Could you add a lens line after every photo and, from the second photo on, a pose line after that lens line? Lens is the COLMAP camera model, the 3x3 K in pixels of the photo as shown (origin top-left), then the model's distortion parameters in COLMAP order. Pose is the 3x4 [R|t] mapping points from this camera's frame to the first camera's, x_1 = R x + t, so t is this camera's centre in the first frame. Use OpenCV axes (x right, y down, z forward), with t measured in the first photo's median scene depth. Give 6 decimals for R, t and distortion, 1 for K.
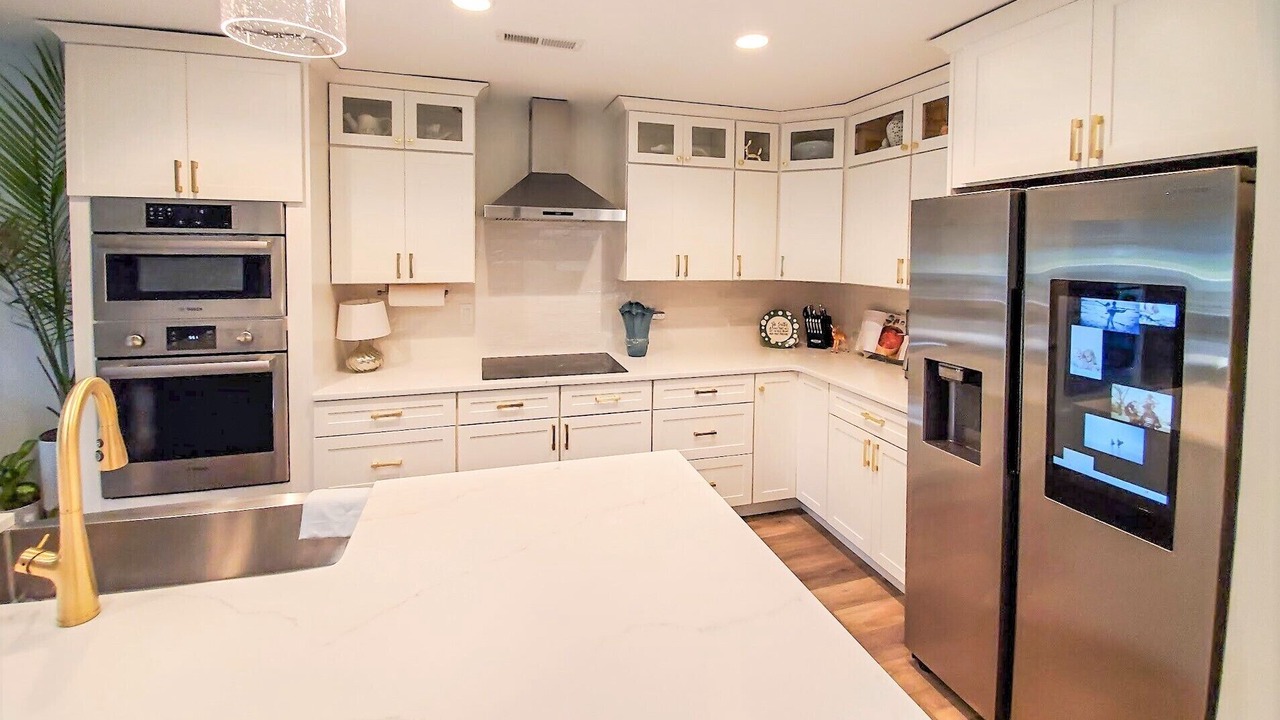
lens RADIAL K [[531.7, 0, 639.2], [0, 531.7, 269.4], [0, 0, 1]] dist [-0.000259, -0.000180]
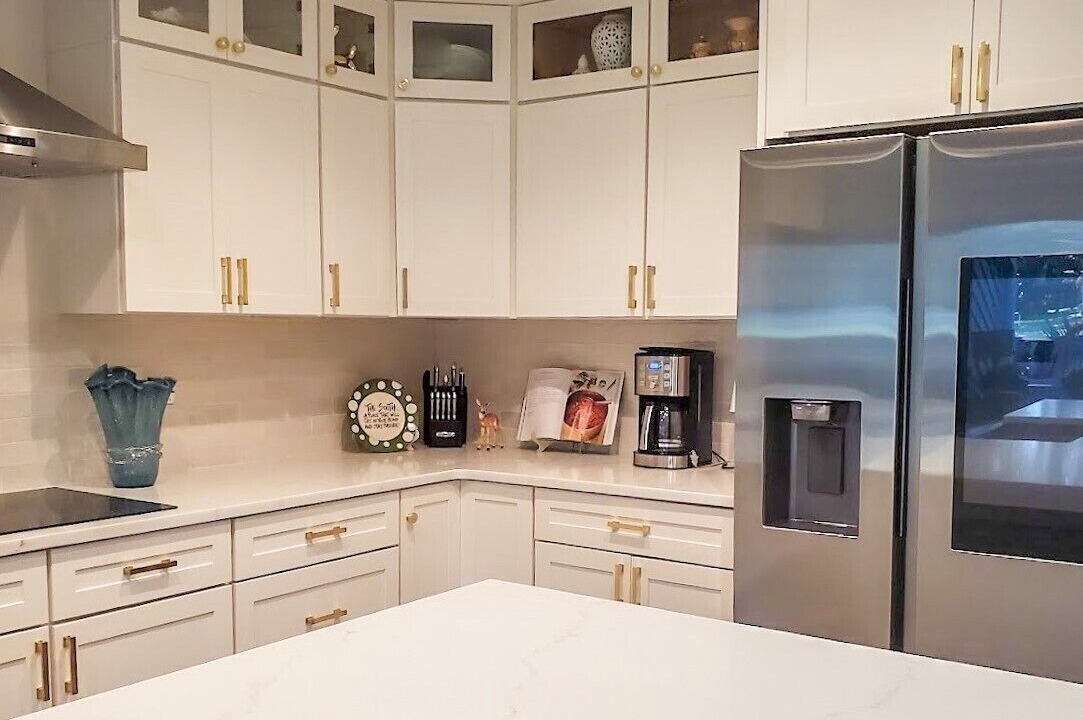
lens RADIAL K [[1143.0, 0, 543.3], [0, 1143.0, 457.7], [0, 0, 1]] dist [0.146153, -0.415786]
pose [[0.789966, -0.080995, 0.607778, -0.374794], [0.030685, 0.995217, 0.092743, 0.069064], [-0.612383, -0.054614, 0.788673, 0.031506]]
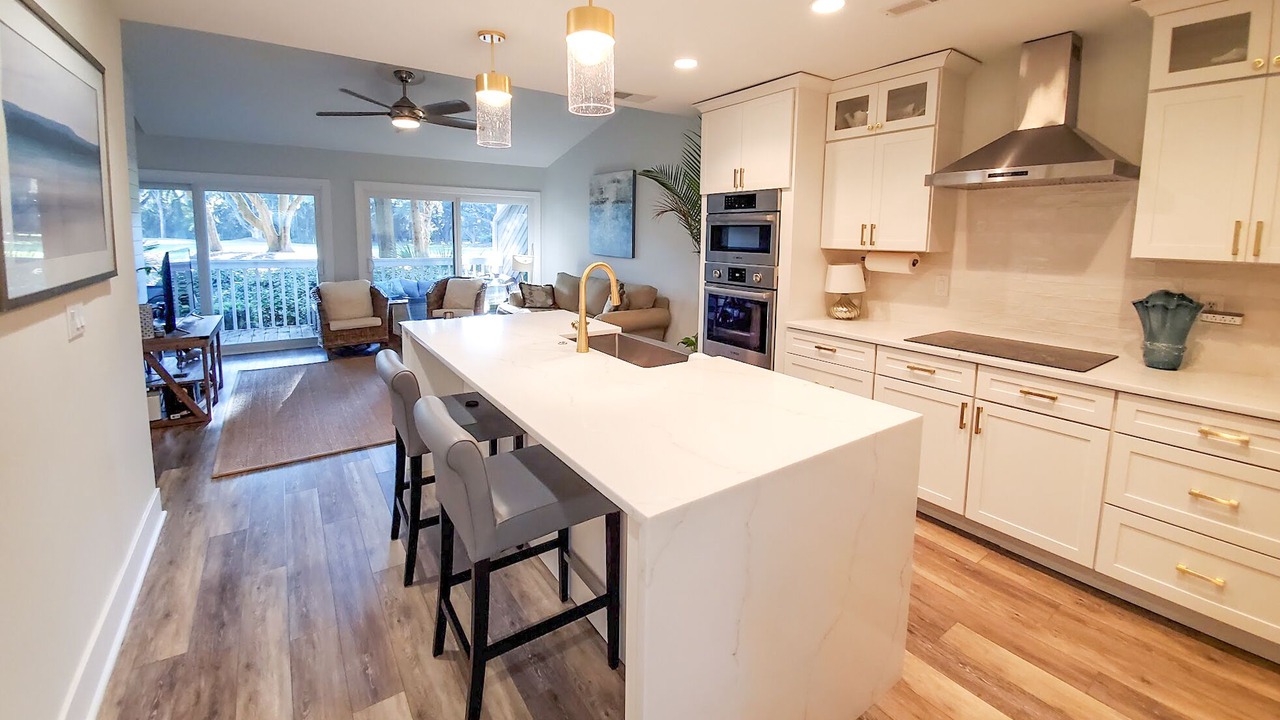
lens RADIAL K [[505.1, 0, 644.2], [0, 505.1, 297.9], [0, 0, 1]] dist [-0.002890, -0.000756]
pose [[0.324535, 0.113929, -0.938987, 0.456537], [-0.044043, 0.993463, 0.105317, 0.035559], [0.944848, 0.007177, 0.327432, 0.154799]]
